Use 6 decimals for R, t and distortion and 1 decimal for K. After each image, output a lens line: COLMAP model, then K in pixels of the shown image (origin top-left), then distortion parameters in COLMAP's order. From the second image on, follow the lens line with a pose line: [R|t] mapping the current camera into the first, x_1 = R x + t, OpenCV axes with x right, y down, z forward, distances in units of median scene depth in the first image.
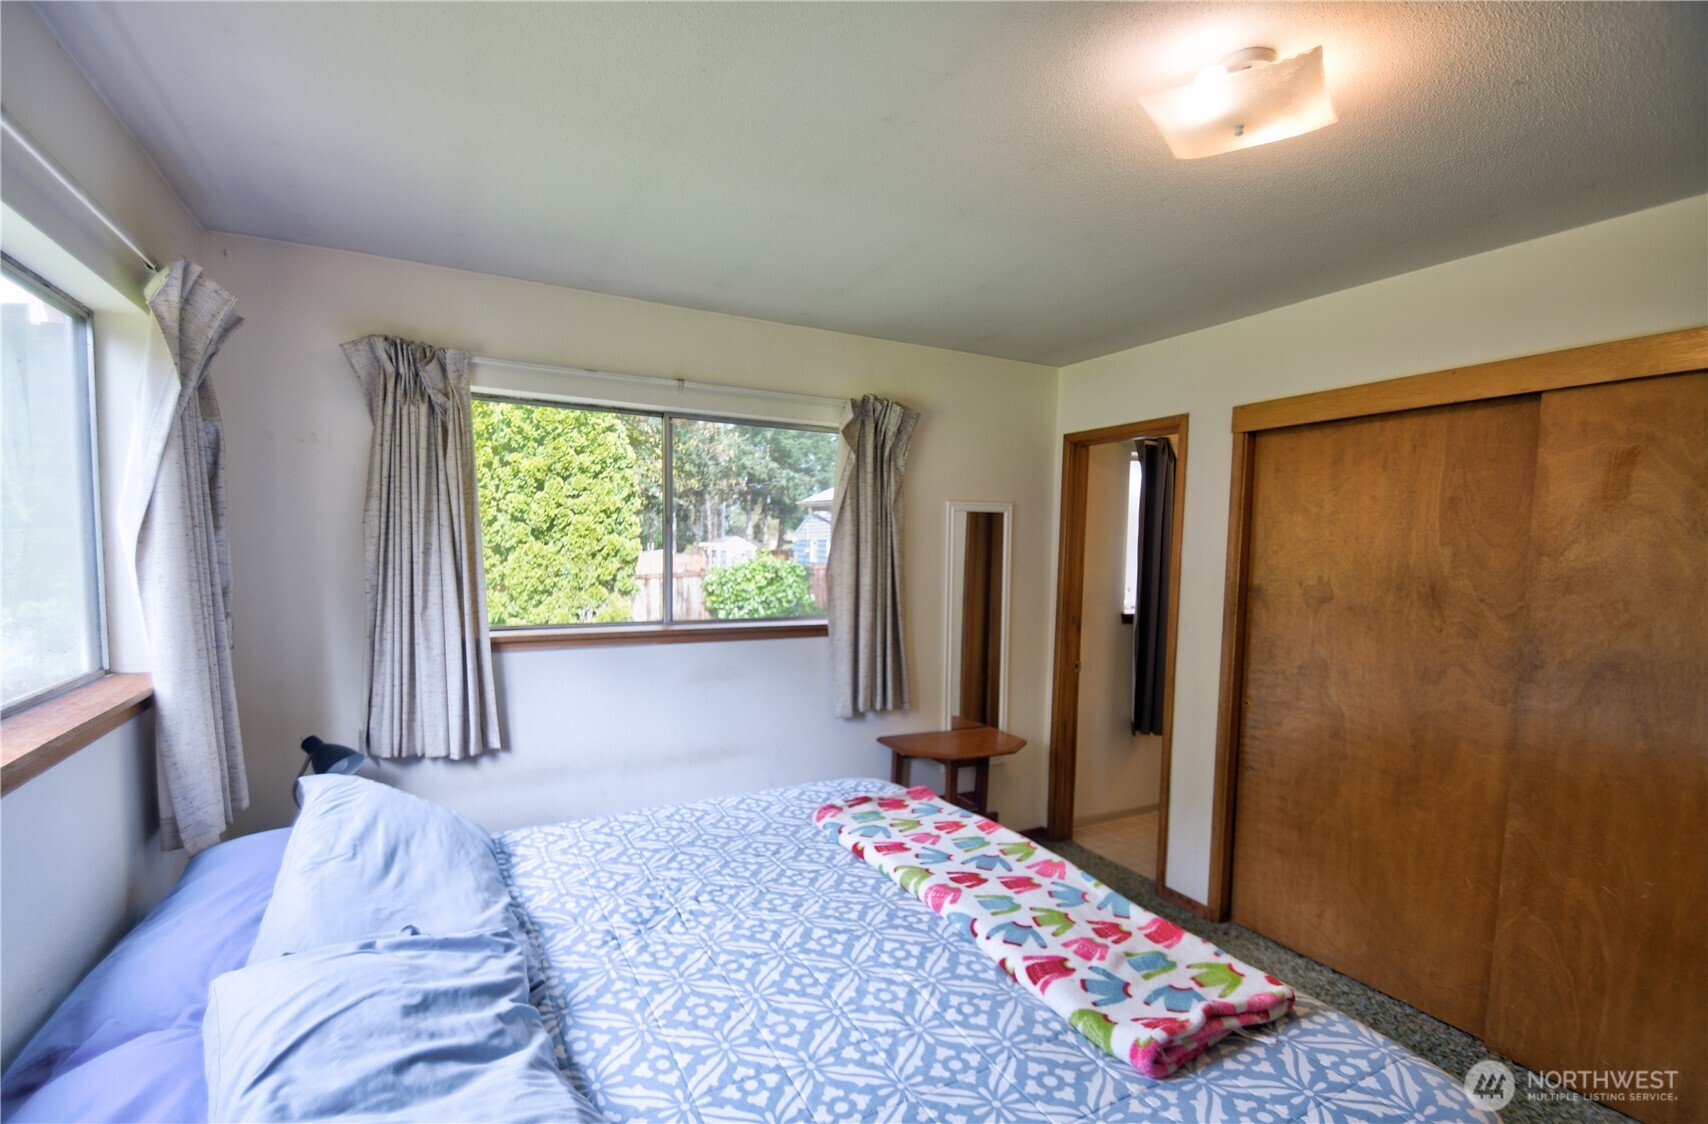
lens RADIAL K [[761.0, 0, 846.5], [0, 761.0, 596.7], [0, 0, 1]] dist [0.017907, -0.019584]
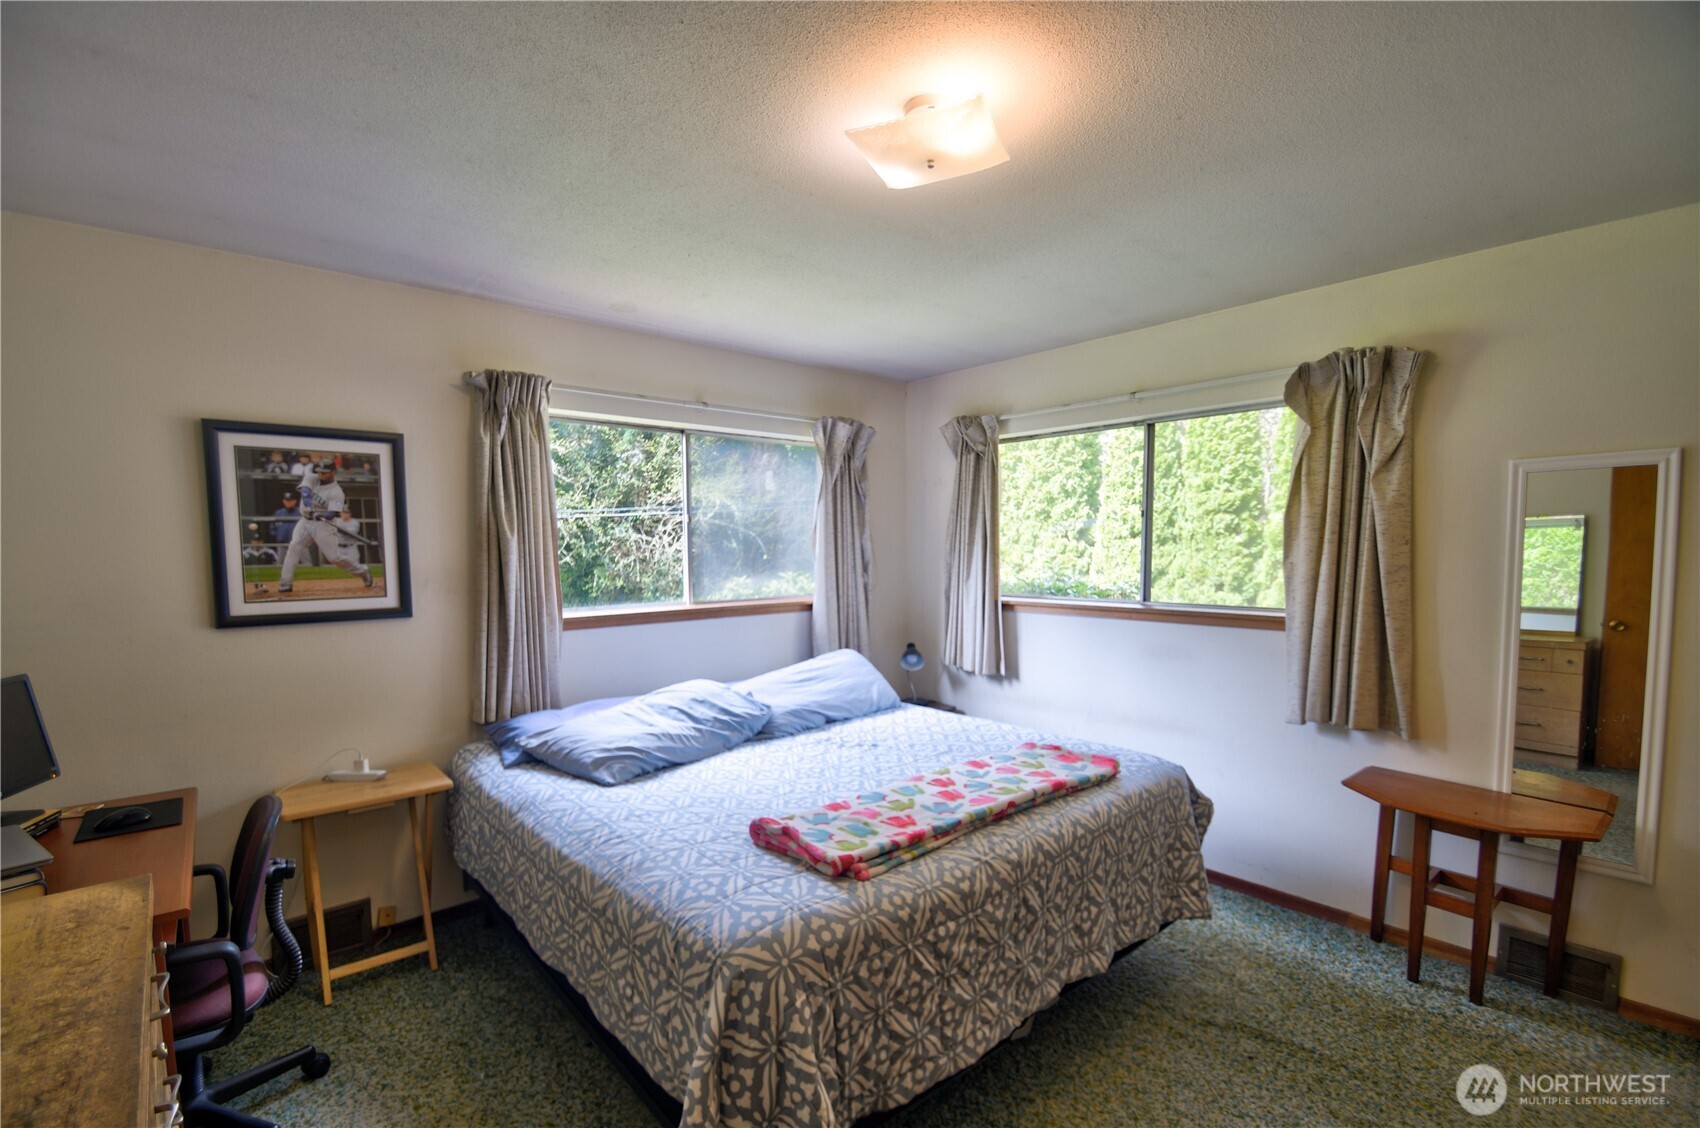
lens RADIAL K [[750.3, 0, 829.1], [0, 750.3, 600.7], [0, 0, 1]] dist [0.003431, -0.012389]
pose [[0.209775, 0.047912, -0.976575, 1.194831], [-0.055799, 0.997757, 0.036965, 0.023130], [0.976156, 0.046738, 0.211978, 0.469541]]
